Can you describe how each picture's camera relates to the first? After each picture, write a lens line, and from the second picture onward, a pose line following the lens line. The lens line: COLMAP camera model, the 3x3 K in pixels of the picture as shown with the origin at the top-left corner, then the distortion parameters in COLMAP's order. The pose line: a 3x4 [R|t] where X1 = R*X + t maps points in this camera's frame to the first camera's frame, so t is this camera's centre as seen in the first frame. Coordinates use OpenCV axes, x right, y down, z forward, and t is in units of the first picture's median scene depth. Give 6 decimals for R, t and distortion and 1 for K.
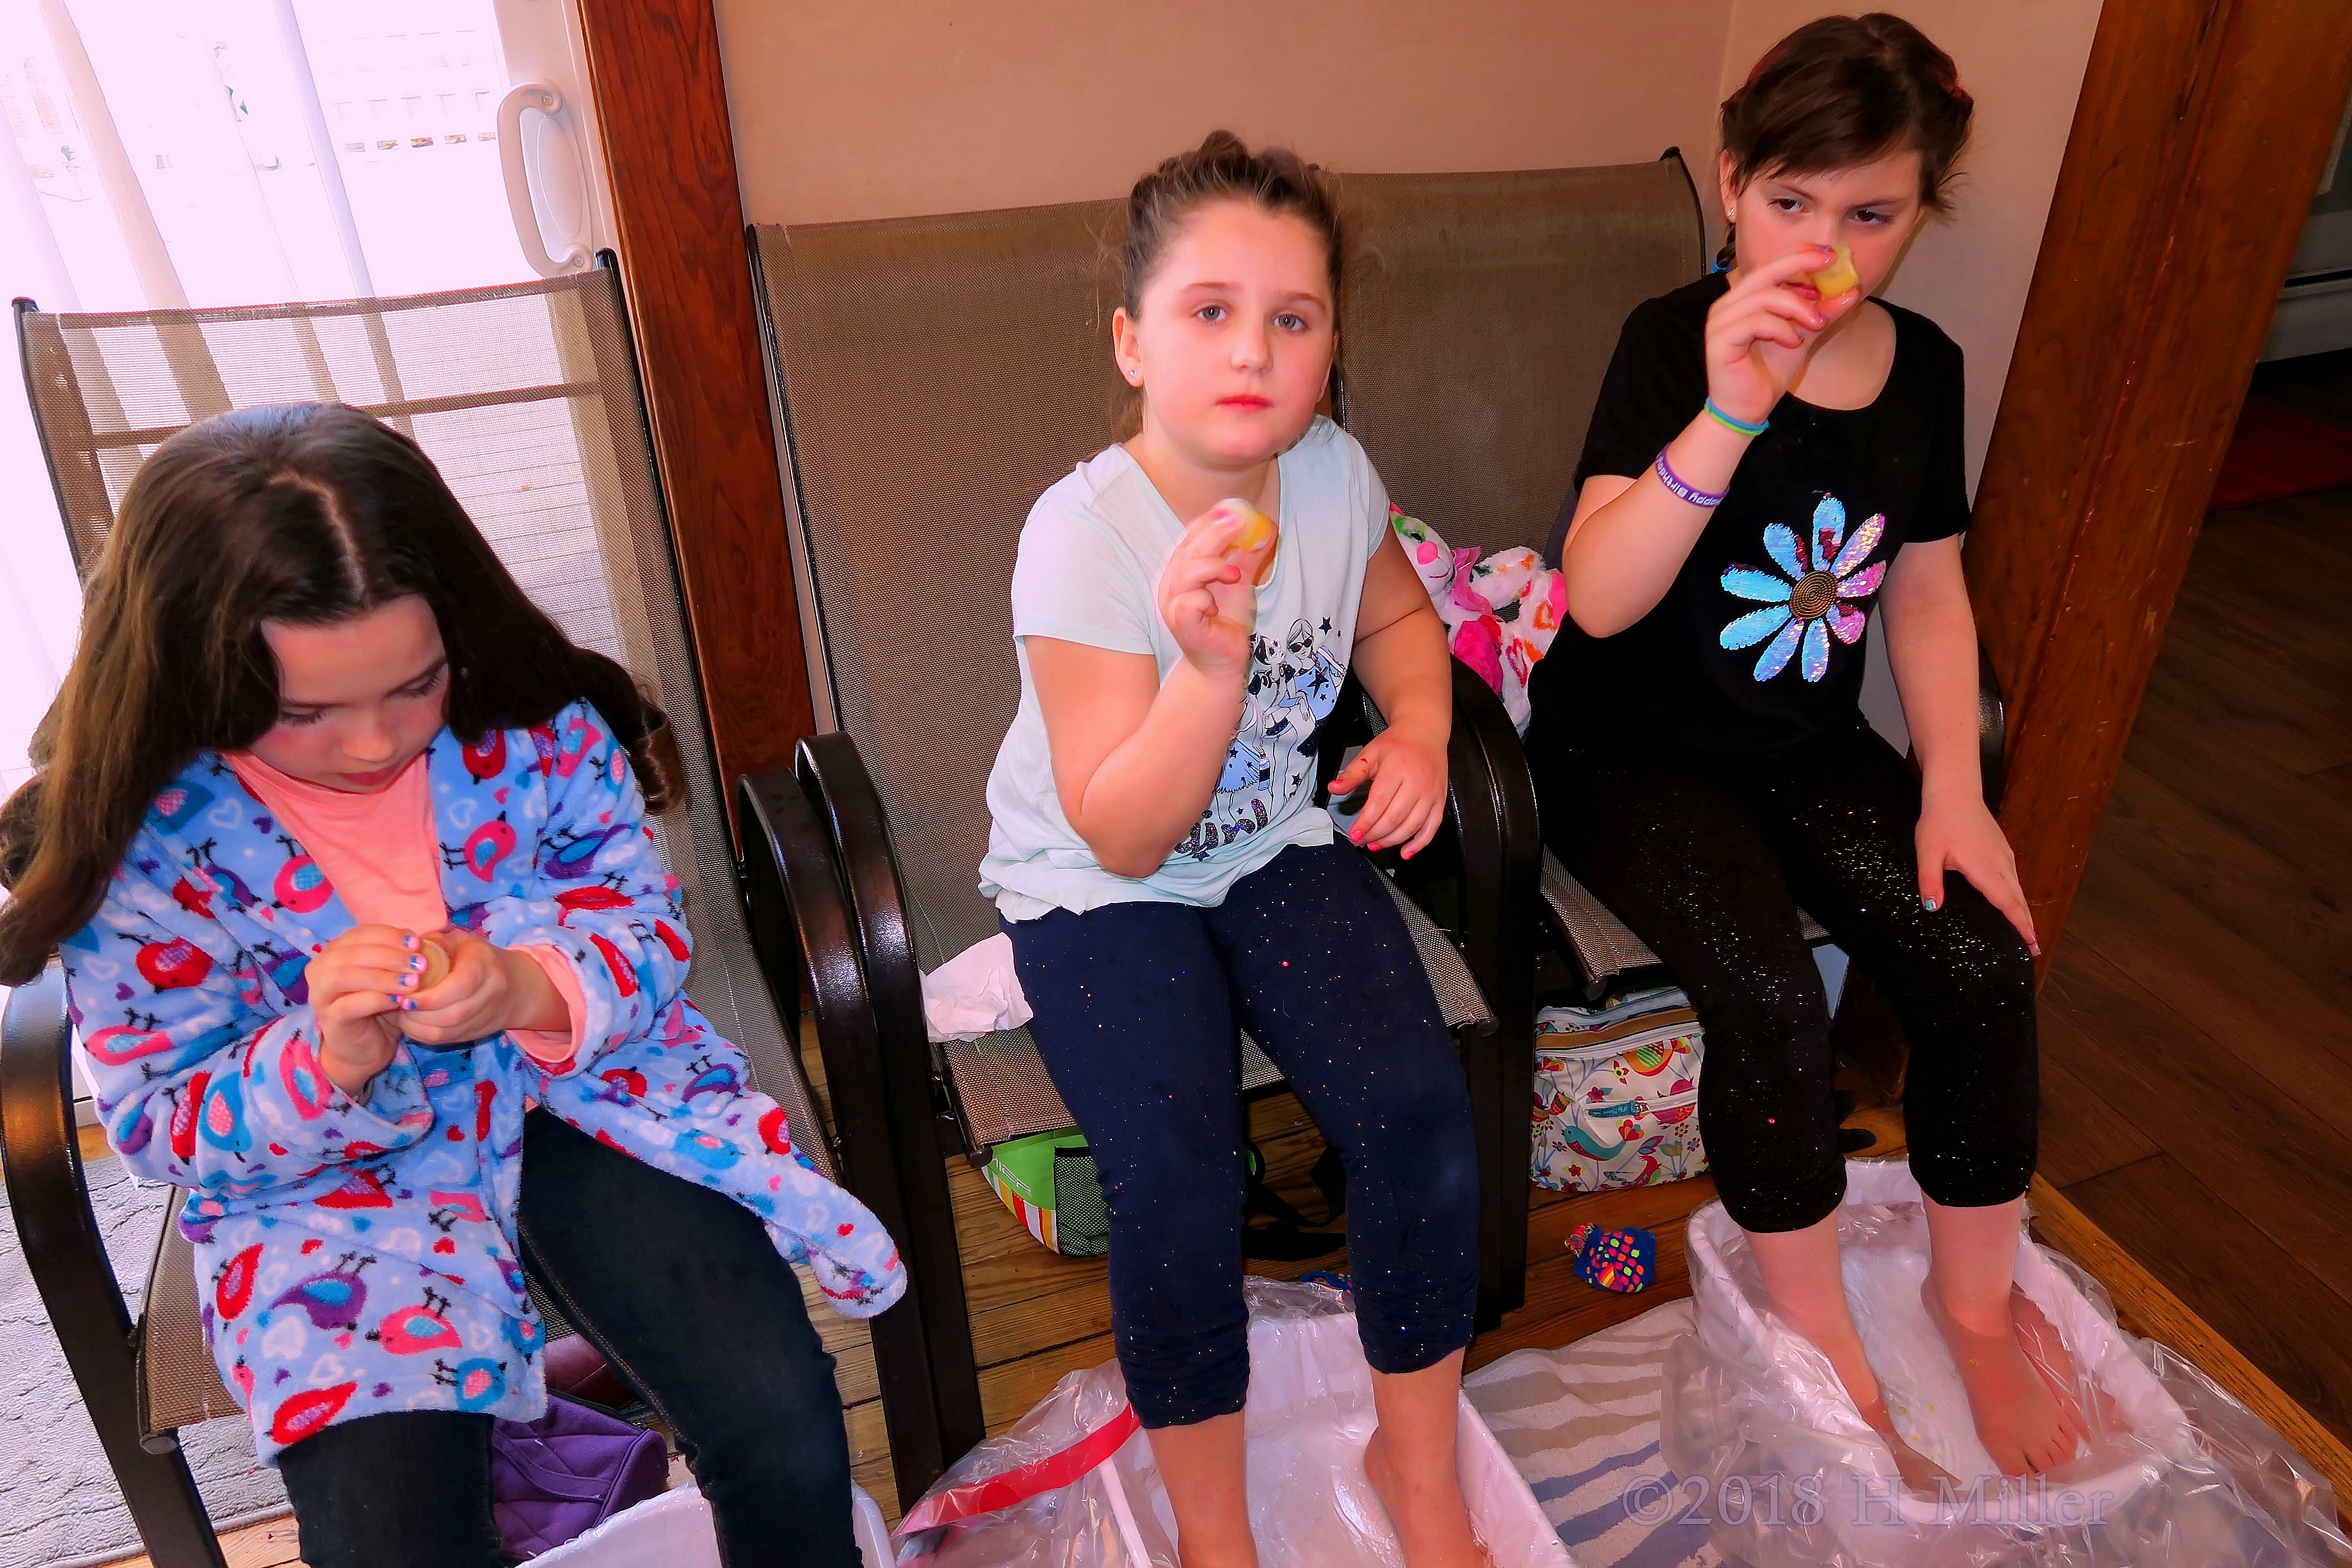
lens RADIAL K [[1575.8, 0, 1172.7], [0, 1575.8, 790.4], [0, 0, 1]] dist [-0.029947, 0.003403]
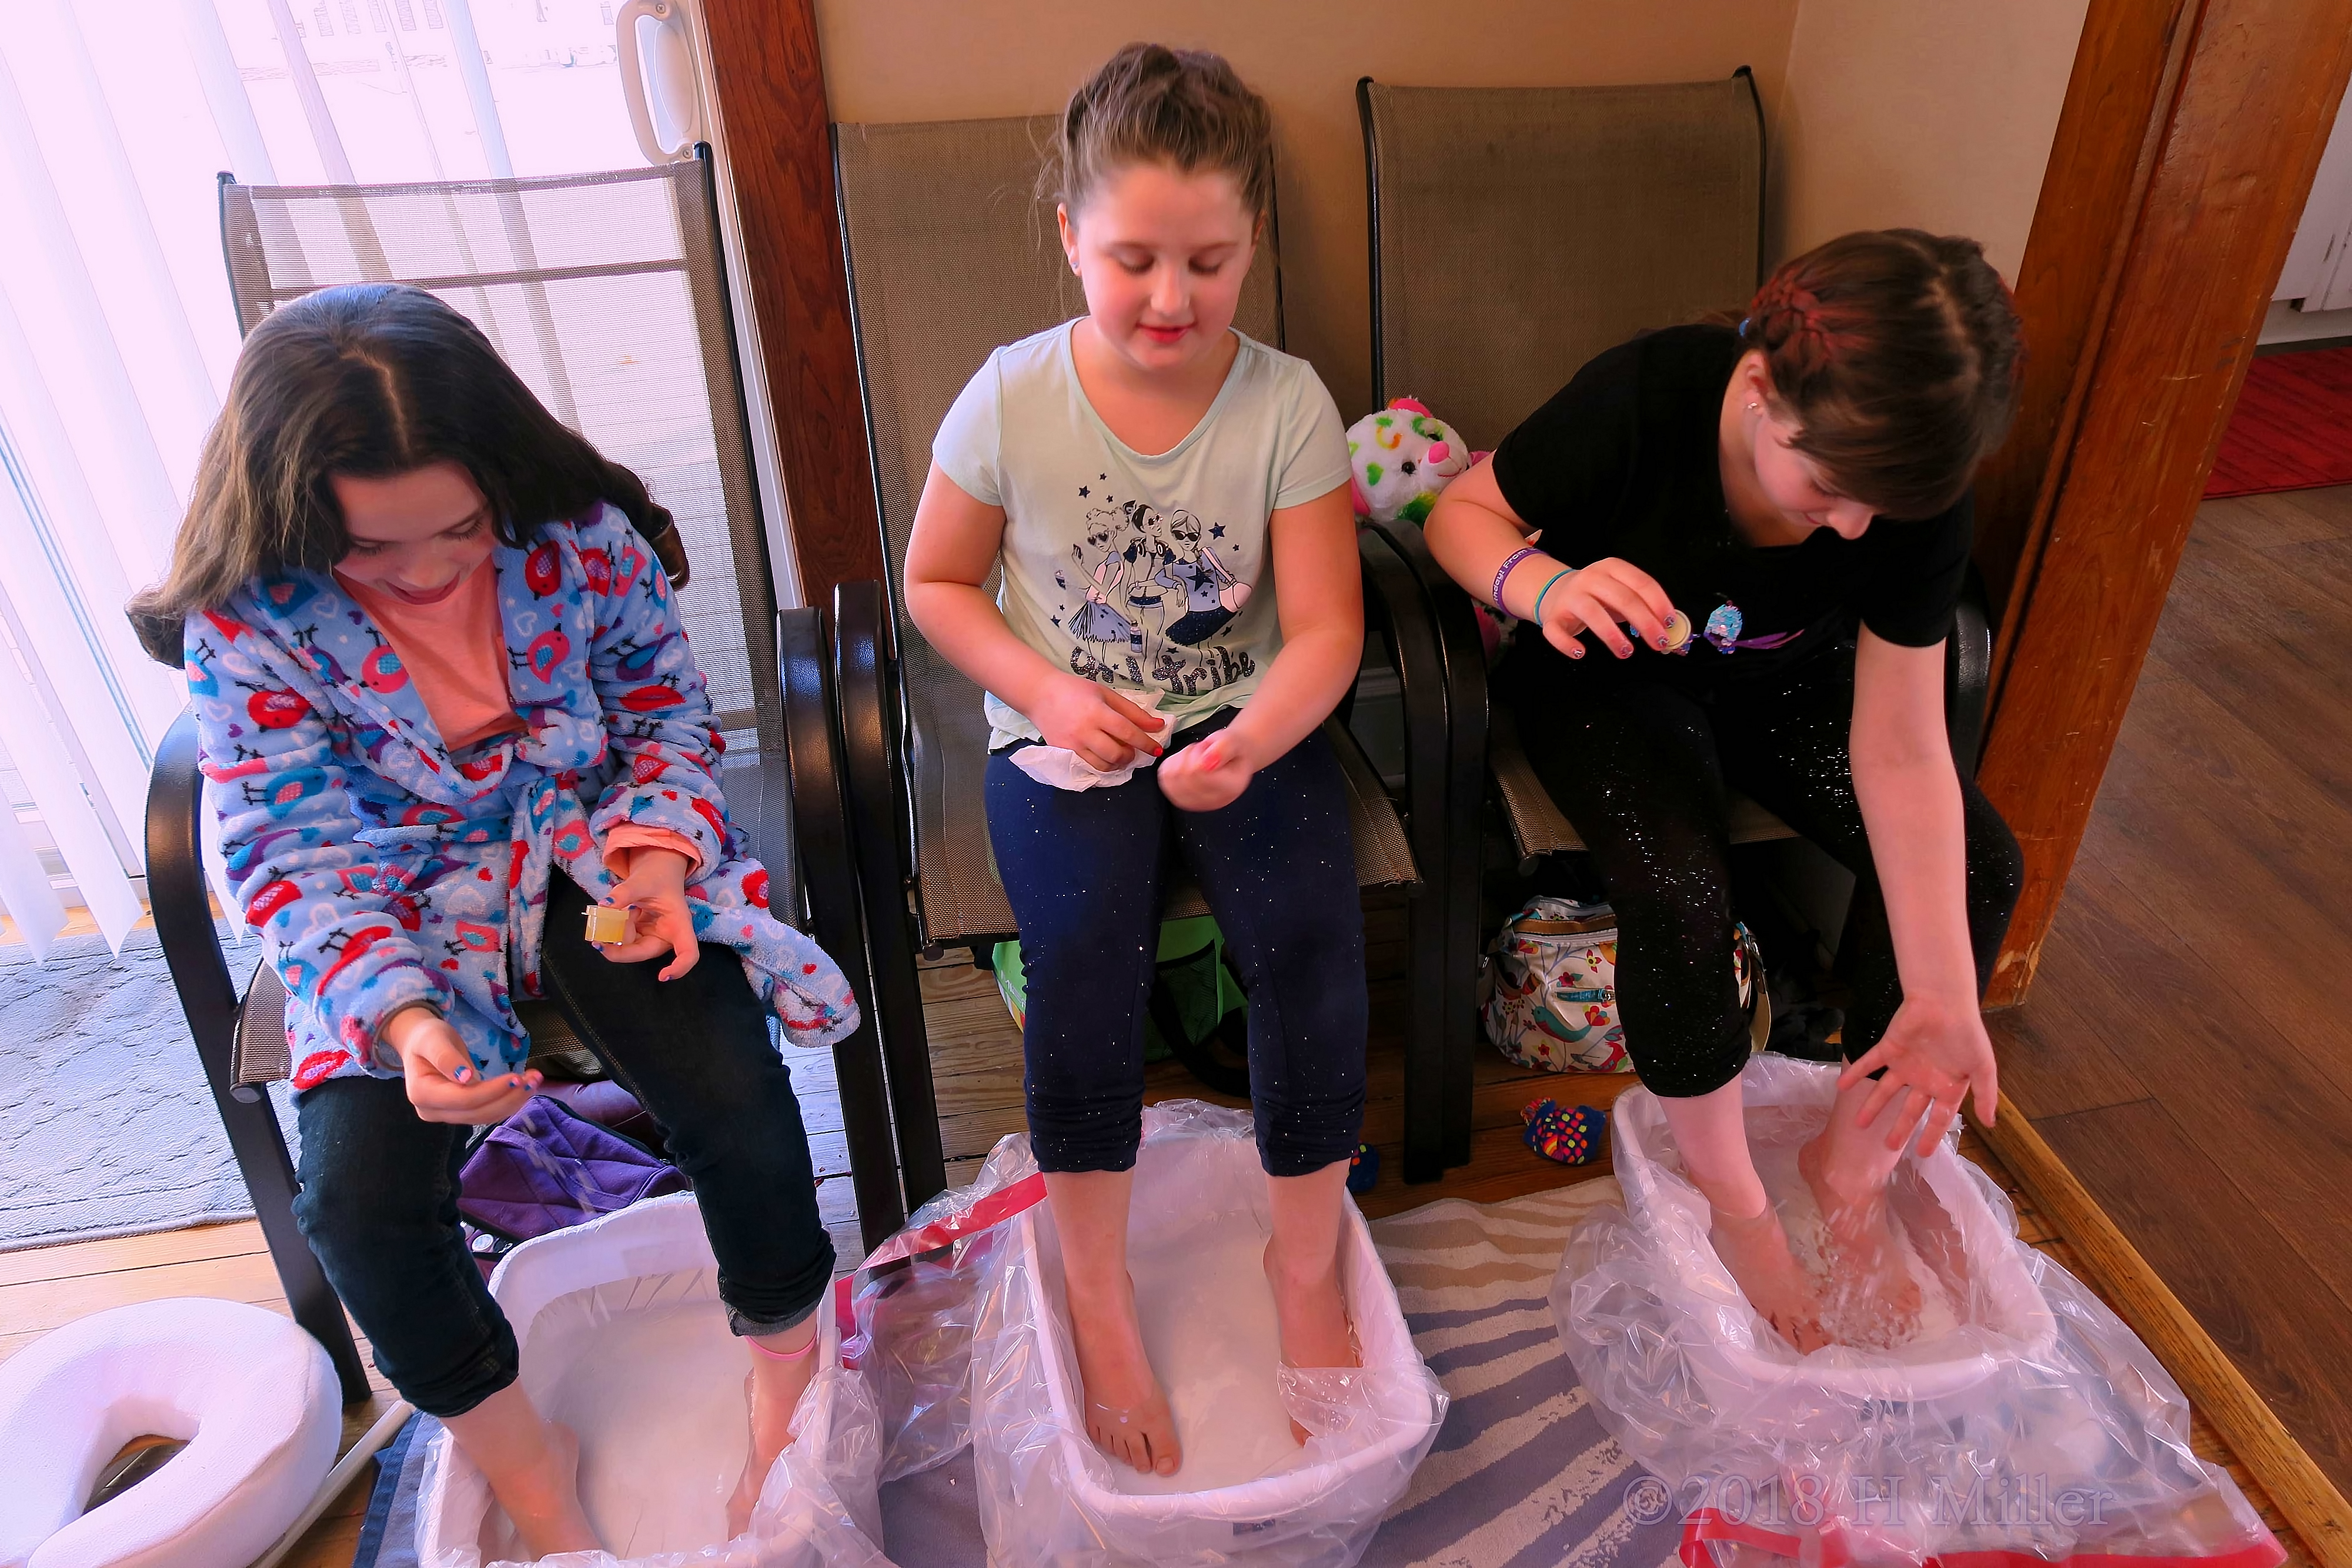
lens RADIAL K [[1575.8, 0, 1172.7], [0, 1575.8, 790.4], [0, 0, 1]] dist [-0.029947, 0.003403]
pose [[0.985422, 0.083550, -0.148199, 0.169546], [-0.075767, 0.995471, 0.057417, 0.029298], [0.152325, -0.045351, 0.987289, -0.084966]]
